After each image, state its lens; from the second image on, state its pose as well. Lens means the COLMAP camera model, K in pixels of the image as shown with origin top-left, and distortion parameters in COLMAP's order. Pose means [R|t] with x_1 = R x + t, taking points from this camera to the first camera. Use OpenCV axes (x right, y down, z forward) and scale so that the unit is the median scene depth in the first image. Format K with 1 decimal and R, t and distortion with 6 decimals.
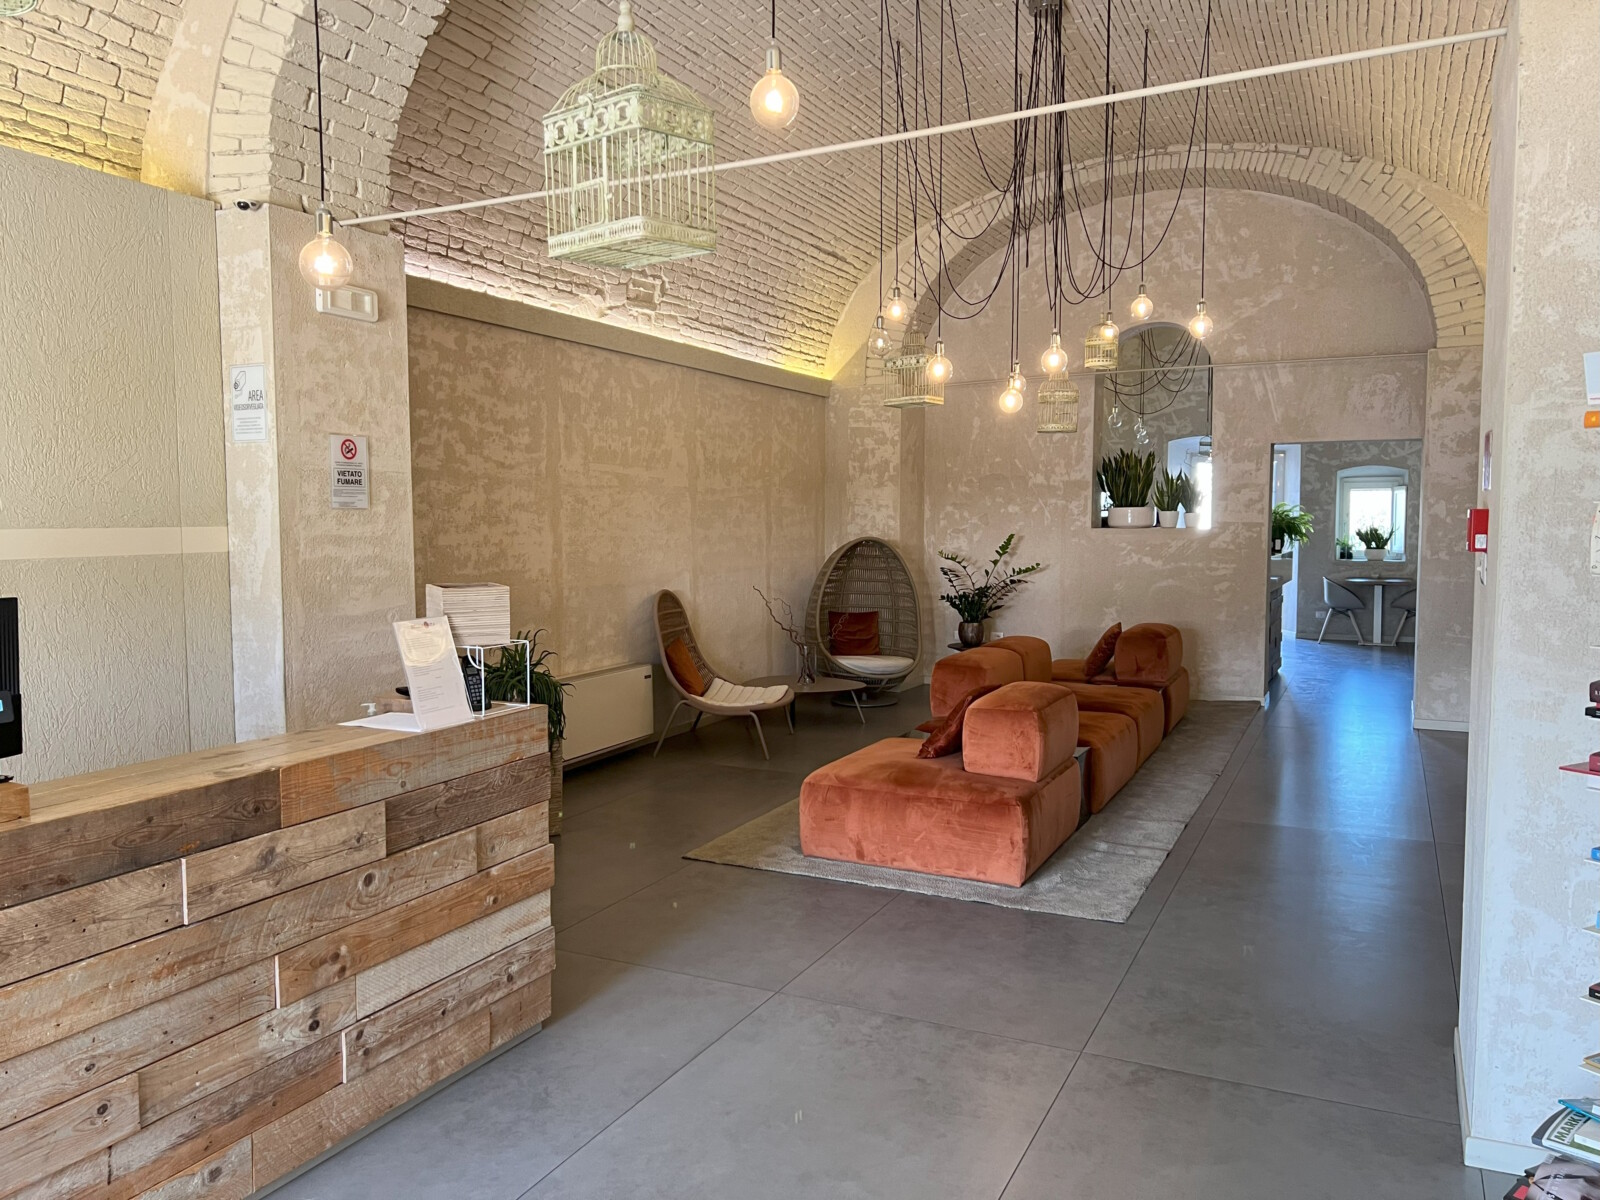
lens RADIAL K [[1194.9, 0, 795.7], [0, 1194.9, 616.7], [0, 0, 1]] dist [0.100443, -0.162045]
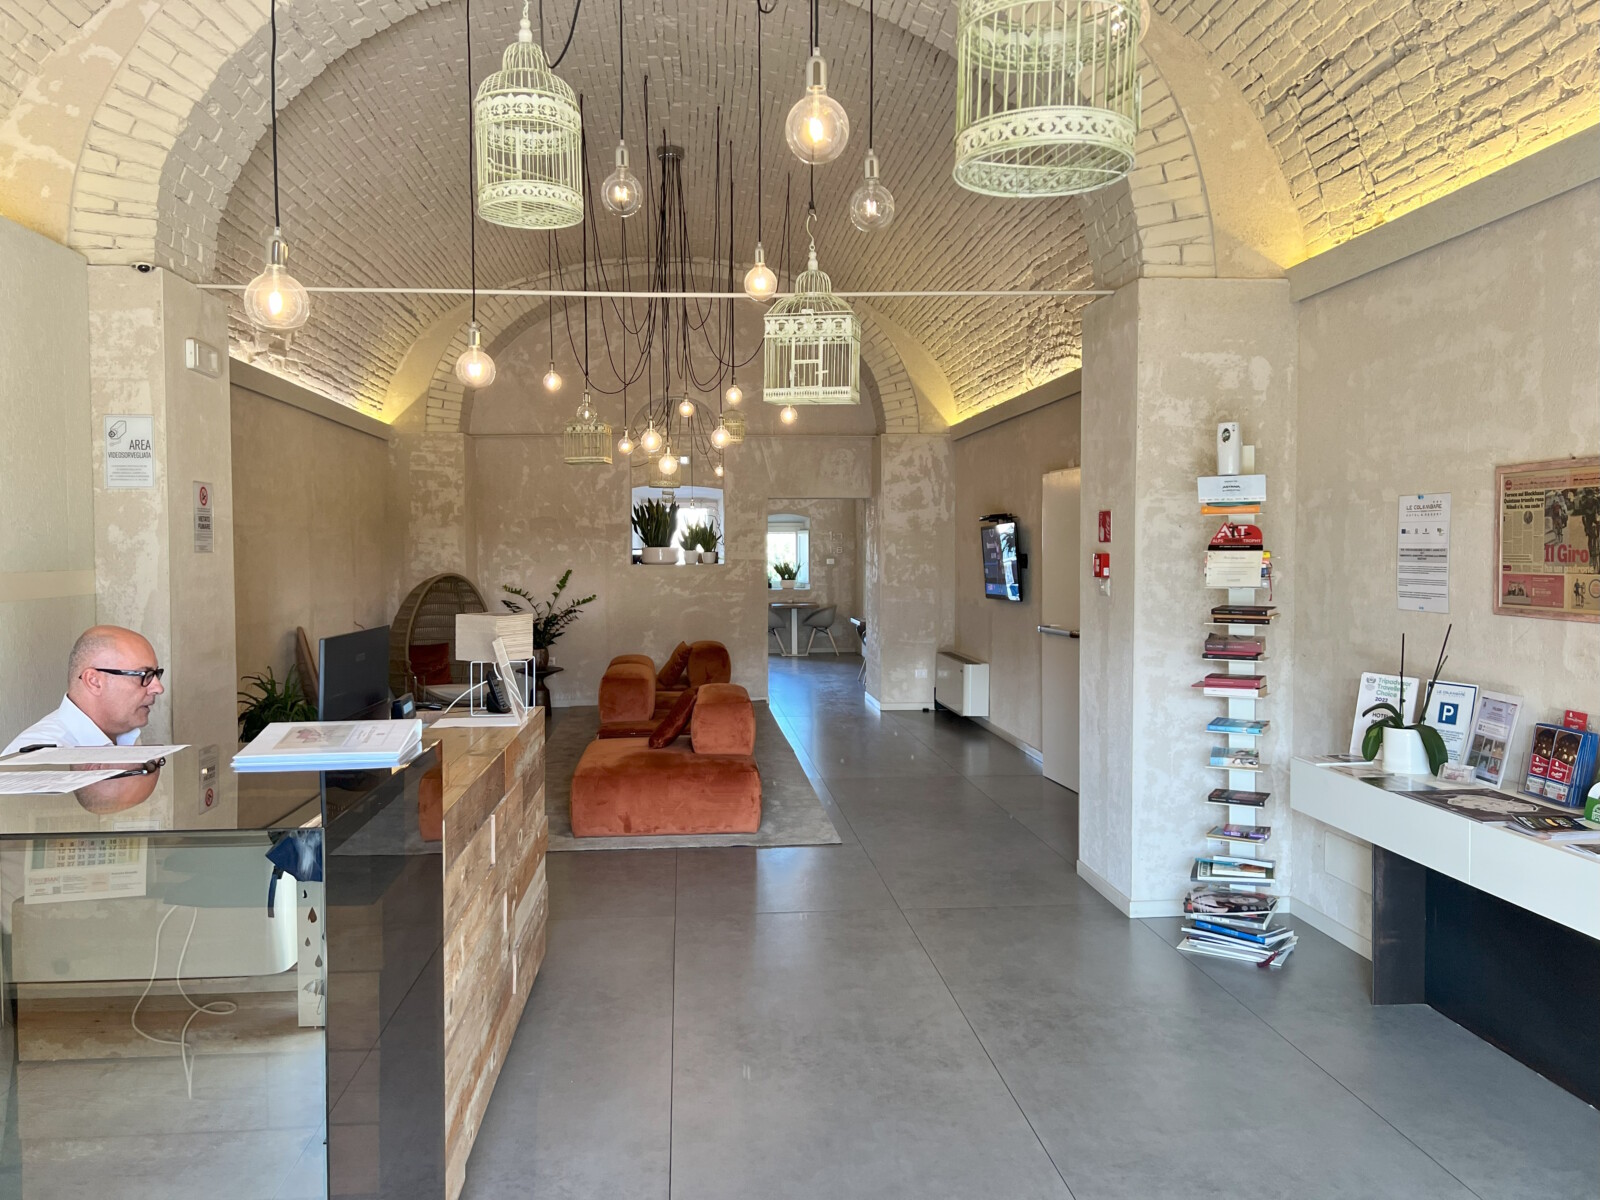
lens RADIAL K [[1194.9, 0, 795.7], [0, 1194.9, 616.7], [0, 0, 1]] dist [0.100443, -0.162045]
pose [[0.851163, -0.029322, 0.524081, -0.268109], [0.044294, 0.998890, -0.016051, 0.004284], [-0.523029, 0.036876, 0.851517, -0.096374]]
